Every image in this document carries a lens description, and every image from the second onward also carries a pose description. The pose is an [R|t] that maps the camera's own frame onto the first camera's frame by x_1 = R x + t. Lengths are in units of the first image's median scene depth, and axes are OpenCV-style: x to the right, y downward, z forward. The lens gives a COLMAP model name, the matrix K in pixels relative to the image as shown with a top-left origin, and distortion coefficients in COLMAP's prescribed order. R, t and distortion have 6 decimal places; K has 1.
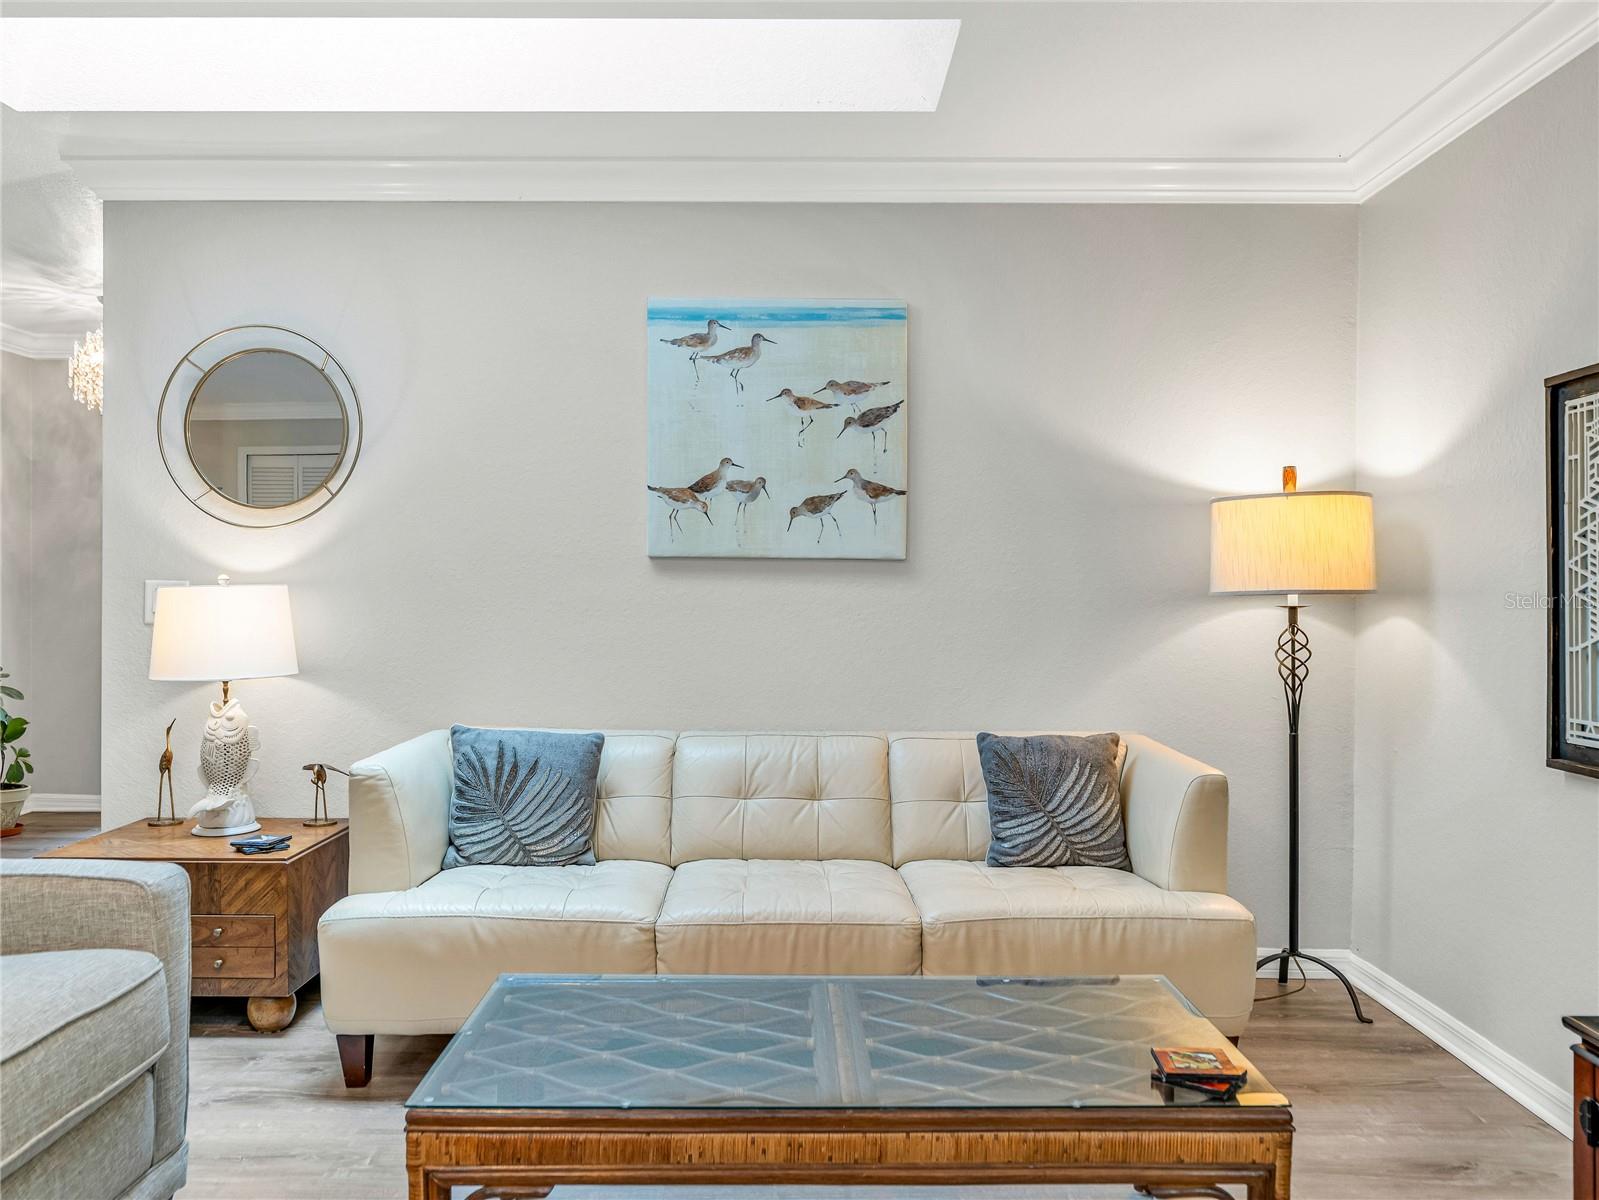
lens RADIAL K [[1296.9, 0, 802.2], [0, 1296.9, 585.0], [0, 0, 1]] dist [-0.003057, -0.001596]
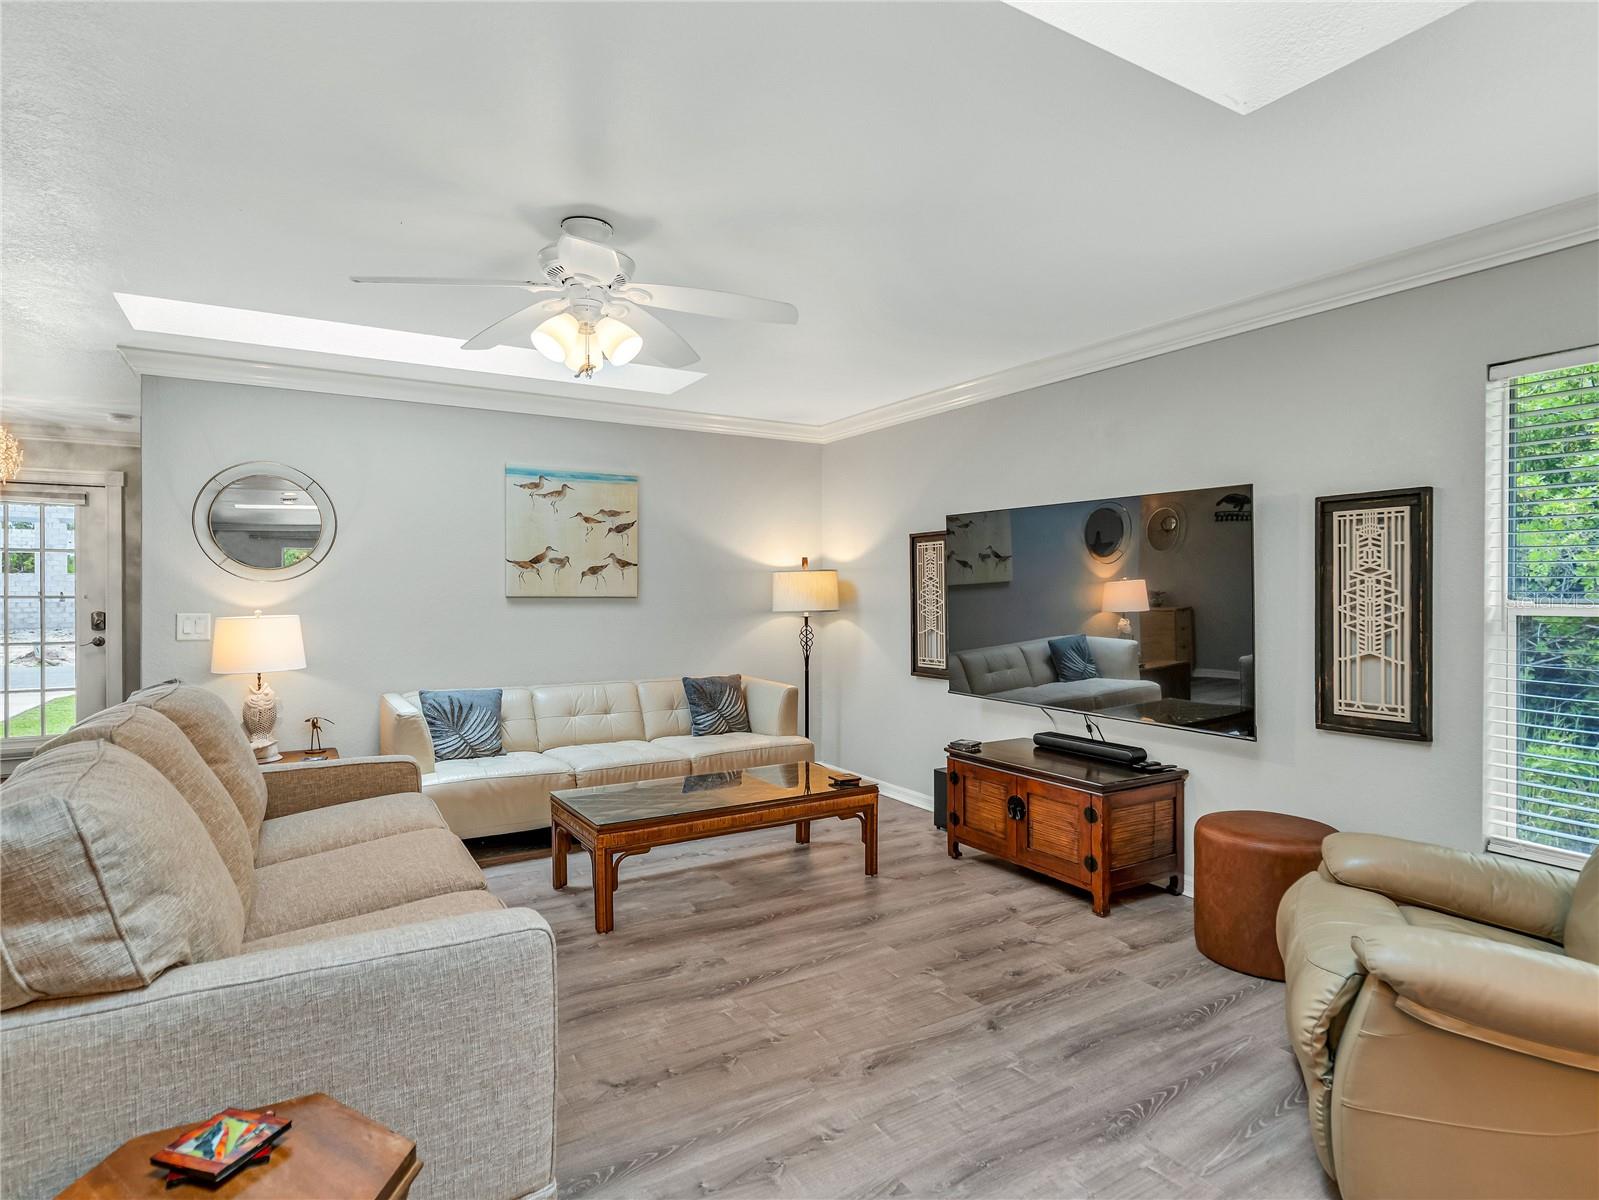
lens RADIAL K [[872.1, 0, 804.9], [0, 872.1, 595.5], [0, 0, 1]] dist [-0.001734, 0.000601]
pose [[0.859433, -0.008247, 0.511182, -0.422490], [0.003625, 0.999943, 0.010038, -0.036559], [-0.511236, -0.006774, 0.859414, -0.356187]]
